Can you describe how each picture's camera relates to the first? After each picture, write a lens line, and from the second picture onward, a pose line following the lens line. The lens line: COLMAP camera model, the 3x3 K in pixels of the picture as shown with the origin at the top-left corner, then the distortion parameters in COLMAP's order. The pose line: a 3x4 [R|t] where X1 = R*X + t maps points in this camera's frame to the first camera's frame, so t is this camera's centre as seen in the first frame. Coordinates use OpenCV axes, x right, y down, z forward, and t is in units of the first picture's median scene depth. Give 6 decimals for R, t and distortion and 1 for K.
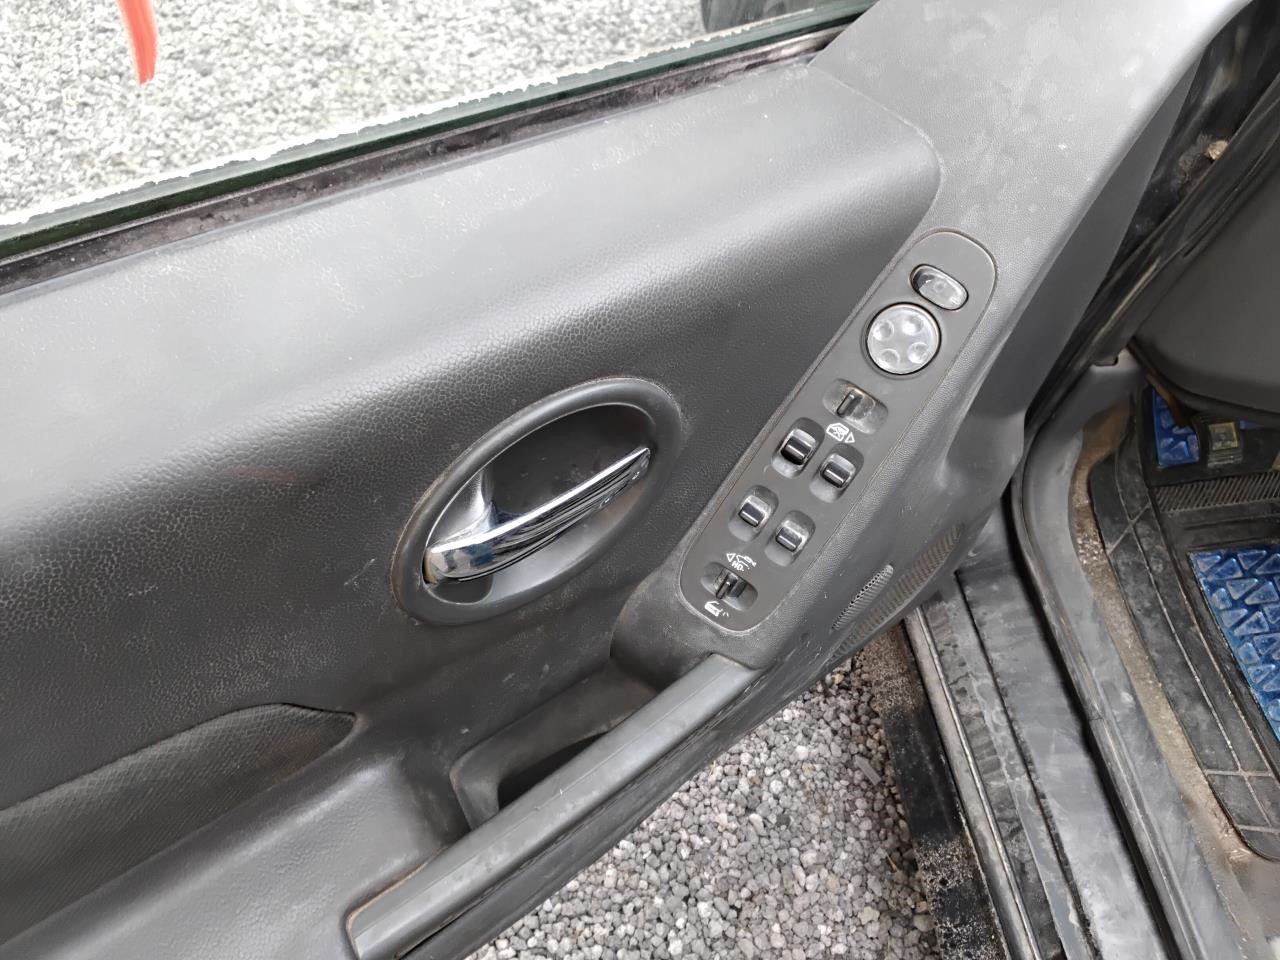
lens RADIAL K [[1019.7, 0, 628.9], [0, 1019.7, 488.8], [0, 0, 1]] dist [0.083196, -0.130056]
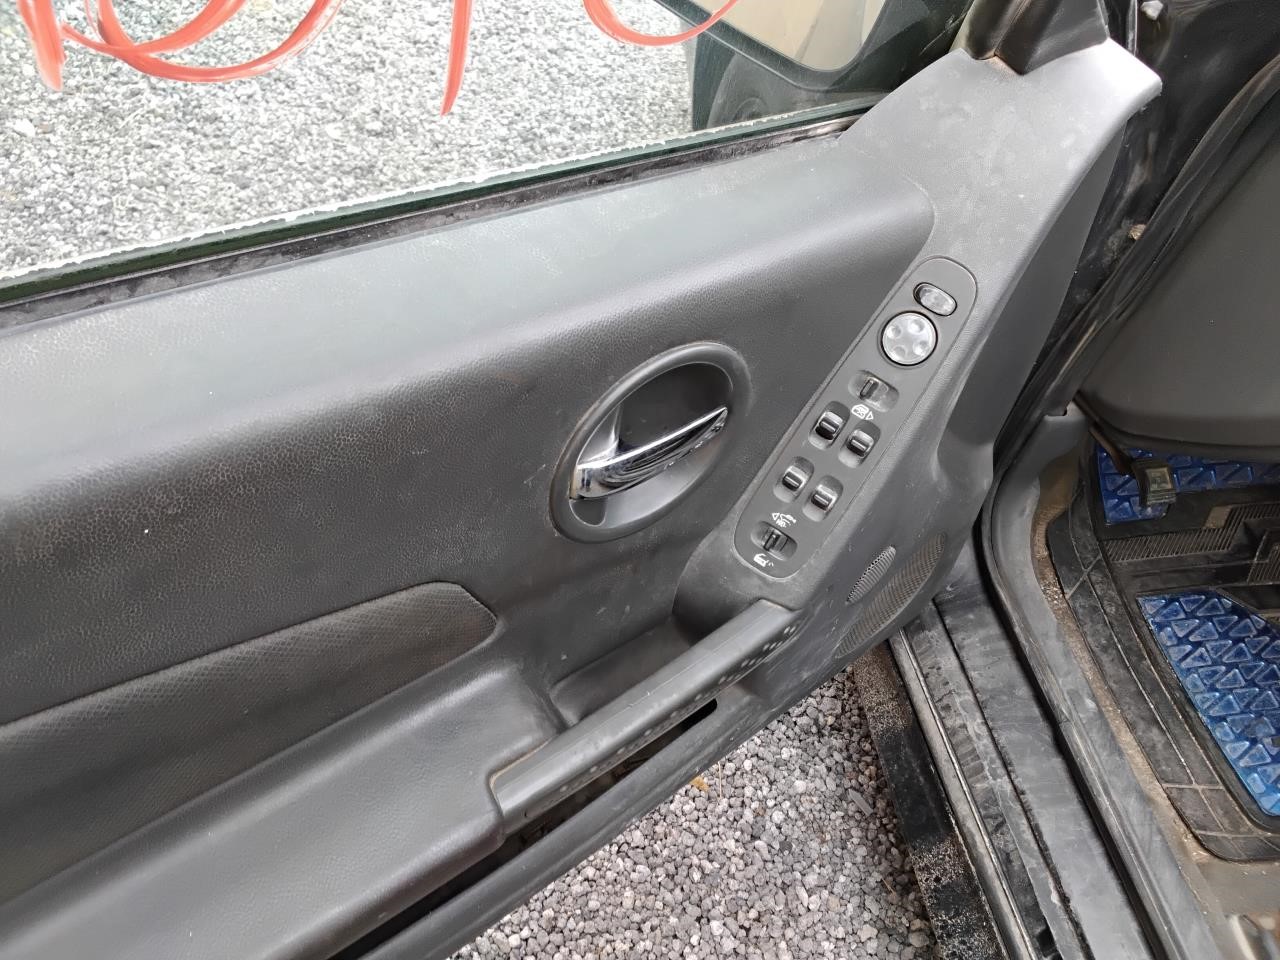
lens RADIAL K [[1019.7, 0, 633.5], [0, 1019.7, 488.1], [0, 0, 1]] dist [0.083196, -0.130056]
pose [[0.999100, 0.004098, 0.042221, -0.071407], [0.001118, 0.992434, -0.122771, 0.102447], [-0.042404, 0.122708, 0.991537, -0.138992]]
